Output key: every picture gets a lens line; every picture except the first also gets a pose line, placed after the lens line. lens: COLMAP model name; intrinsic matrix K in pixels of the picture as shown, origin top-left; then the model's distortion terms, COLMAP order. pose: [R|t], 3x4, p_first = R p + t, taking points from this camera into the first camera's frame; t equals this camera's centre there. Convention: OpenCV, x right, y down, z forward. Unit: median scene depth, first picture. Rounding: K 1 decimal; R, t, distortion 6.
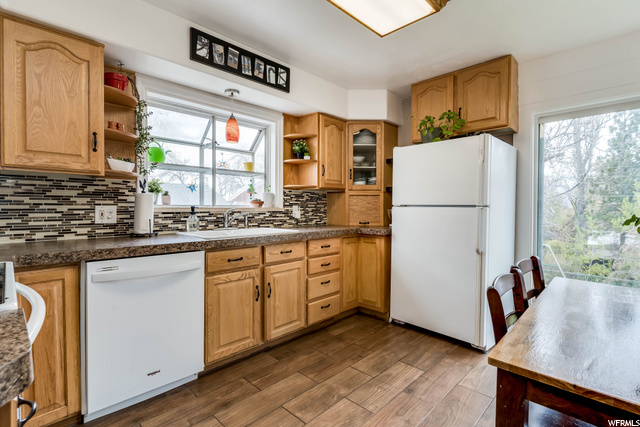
lens RADIAL K [[304.2, 0, 320.0], [0, 304.2, 213.5], [0, 0, 1]] dist [0.000882, 0.000083]
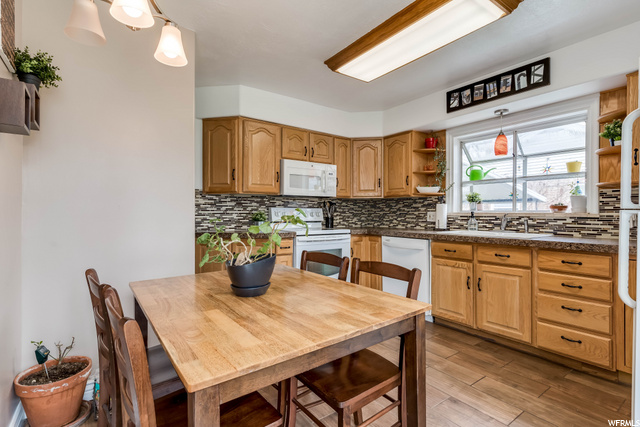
lens RADIAL K [[304.2, 0, 320.0], [0, 304.2, 213.5], [0, 0, 1]] dist [0.000882, 0.000083]
pose [[-0.155766, 0.003031, -0.987789, 1.066395], [-0.019999, 0.999781, 0.006221, -0.011428], [0.987592, 0.020724, -0.155671, 0.579350]]
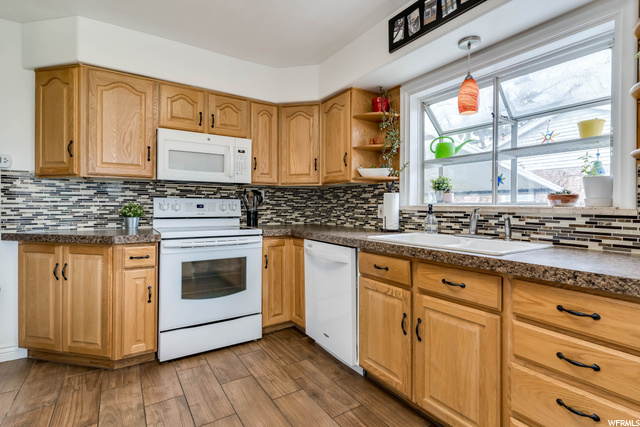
lens RADIAL K [[306.0, 0, 318.7], [0, 306.0, 206.5], [0, 0, 1]] dist [-0.000822, -0.000266]
pose [[-0.207592, 0.003014, -0.978211, 0.535918], [-0.023317, 0.999696, 0.008028, -0.018874], [0.977937, 0.024476, -0.207459, 0.920154]]
